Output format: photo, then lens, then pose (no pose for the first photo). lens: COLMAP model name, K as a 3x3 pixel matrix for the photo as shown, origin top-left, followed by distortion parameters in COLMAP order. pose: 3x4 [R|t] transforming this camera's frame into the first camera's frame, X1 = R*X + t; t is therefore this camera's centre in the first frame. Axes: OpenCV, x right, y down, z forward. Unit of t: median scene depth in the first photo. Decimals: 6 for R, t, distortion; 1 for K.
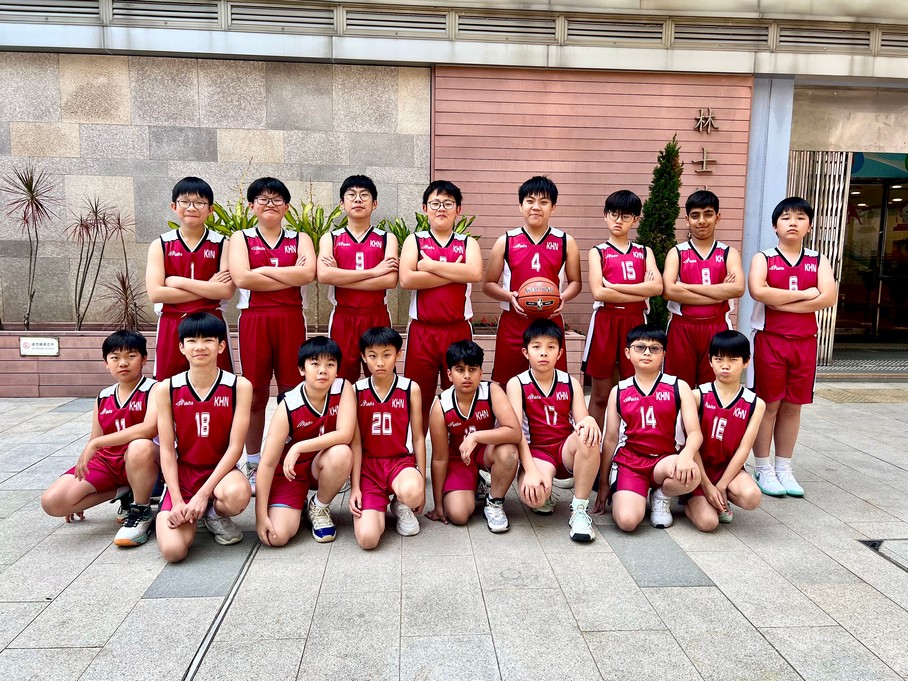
lens RADIAL K [[680.6, 0, 454.0], [0, 680.6, 340.5], [0, 0, 1]] dist [0.050052, -0.052786]
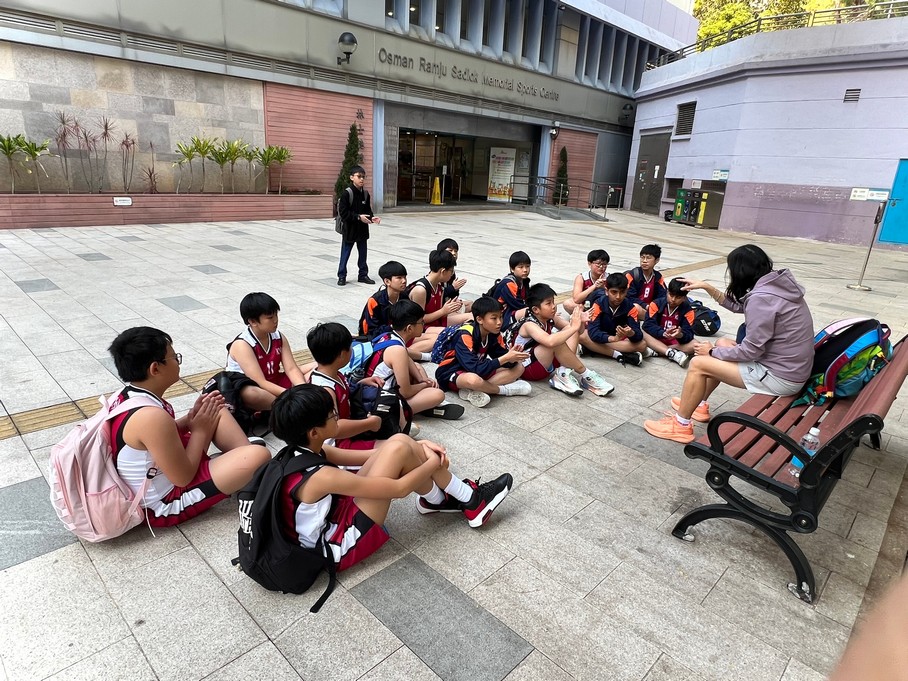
lens RADIAL K [[549.4, 0, 454.0], [0, 549.4, 340.5], [0, 0, 1]] dist [0.000892, 0.000361]
pose [[0.744203, -0.179601, 0.643355, -0.997147], [0.043692, 0.974199, 0.221420, 0.097579], [-0.666523, -0.136672, 0.732849, -1.051802]]
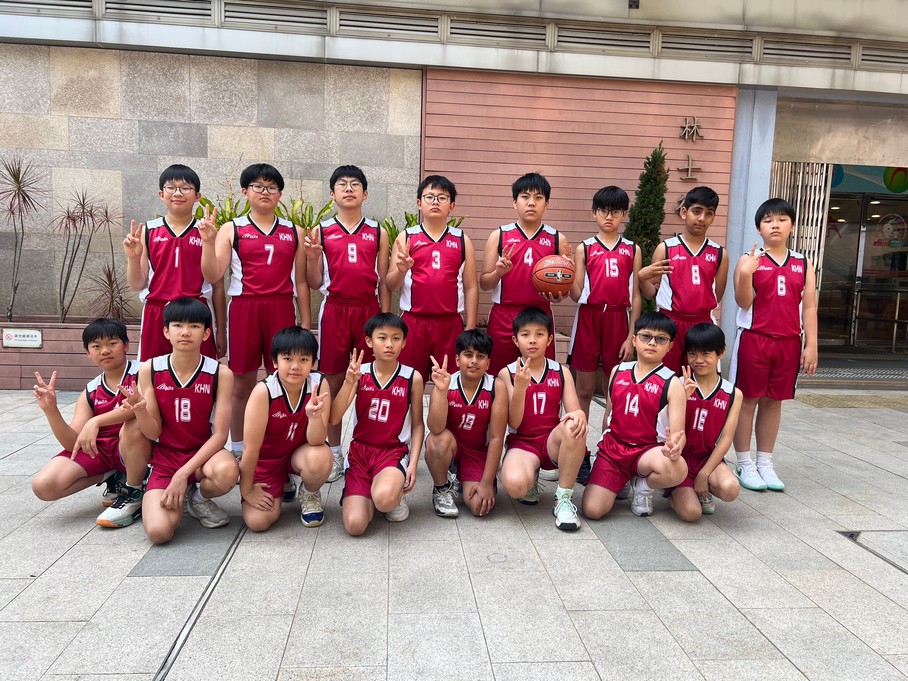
lens RADIAL K [[680.6, 0, 454.0], [0, 680.6, 340.5], [0, 0, 1]] dist [0.050052, -0.052786]
pose [[0.999577, 0.016822, 0.023732, -0.004574], [-0.016426, 0.999724, -0.016777, 0.017796], [-0.024007, 0.016380, 0.999578, -0.005308]]
